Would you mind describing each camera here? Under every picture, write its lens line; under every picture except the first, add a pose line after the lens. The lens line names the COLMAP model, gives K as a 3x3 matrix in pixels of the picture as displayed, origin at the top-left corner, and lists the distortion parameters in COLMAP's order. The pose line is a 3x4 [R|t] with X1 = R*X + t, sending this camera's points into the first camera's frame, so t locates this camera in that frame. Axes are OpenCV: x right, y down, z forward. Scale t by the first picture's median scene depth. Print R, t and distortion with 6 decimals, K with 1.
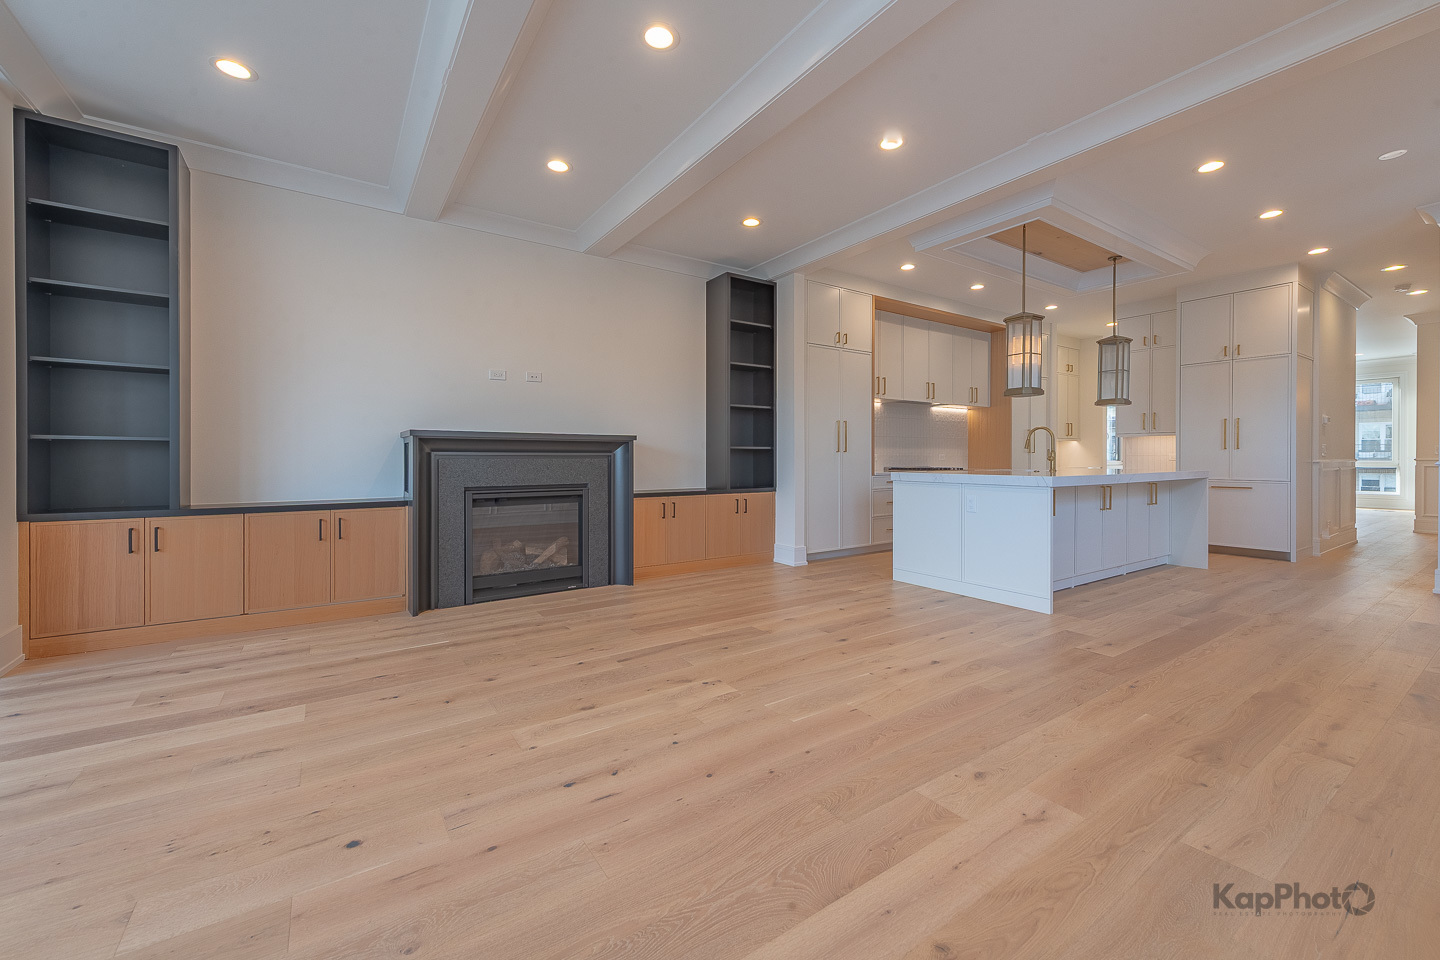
lens RADIAL K [[574.6, 0, 719.2], [0, 574.6, 466.7], [0, 0, 1]] dist [0.010001, -0.000263]
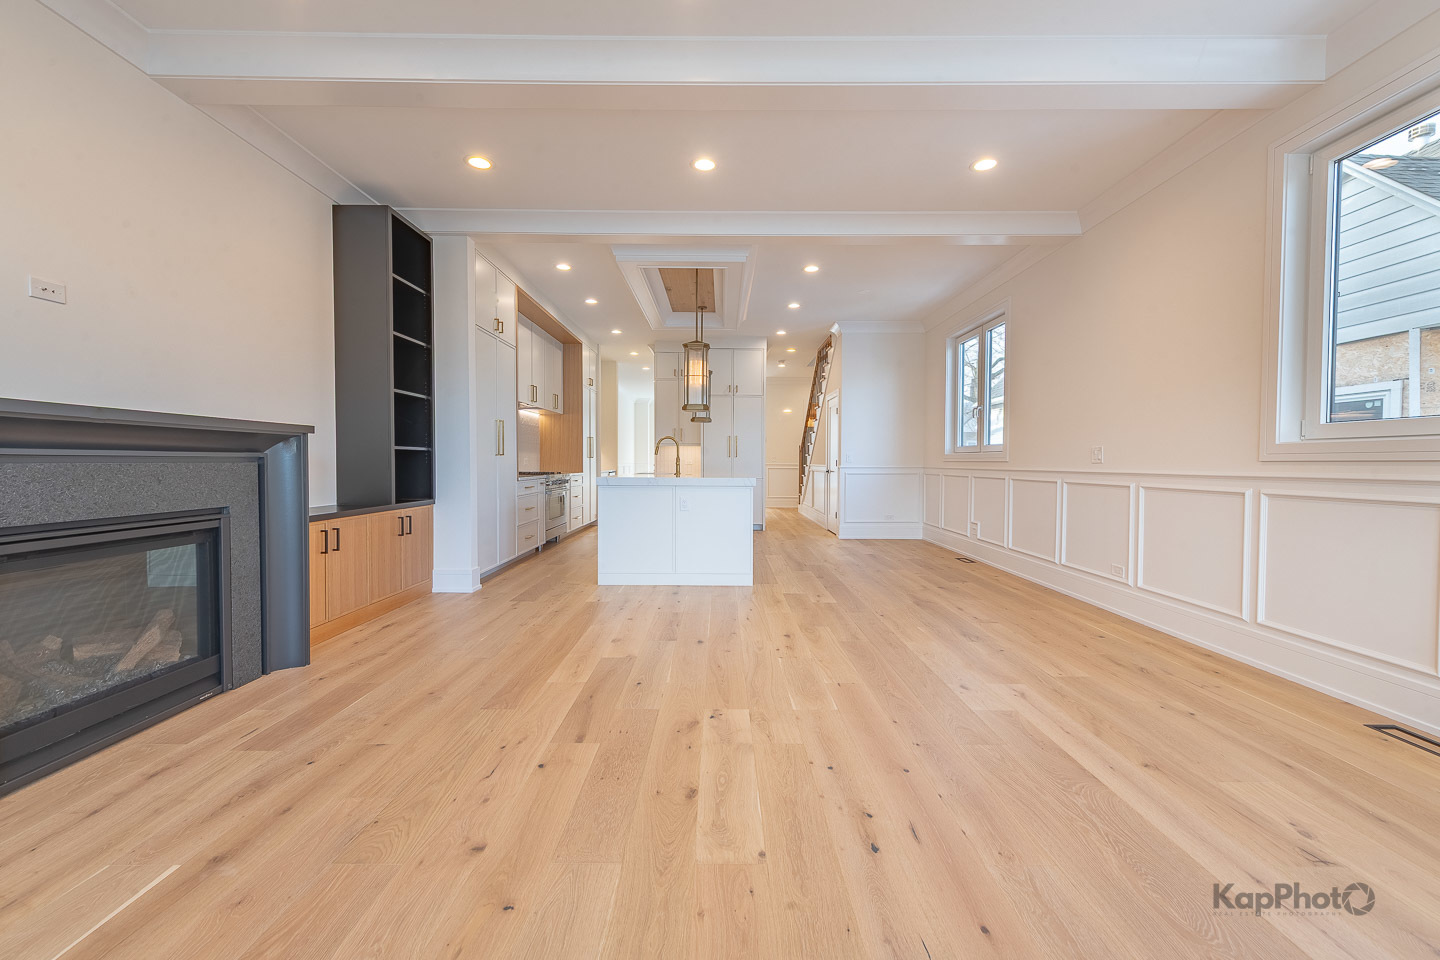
lens RADIAL K [[576.6, 0, 720.0], [0, 576.6, 480.0], [0, 0, 1]] dist [0.010387, -0.000213]
pose [[0.566785, -0.021906, 0.823574, -0.570167], [0.006644, 0.999735, 0.022020, -0.008437], [-0.823839, -0.007008, 0.566781, 0.370022]]
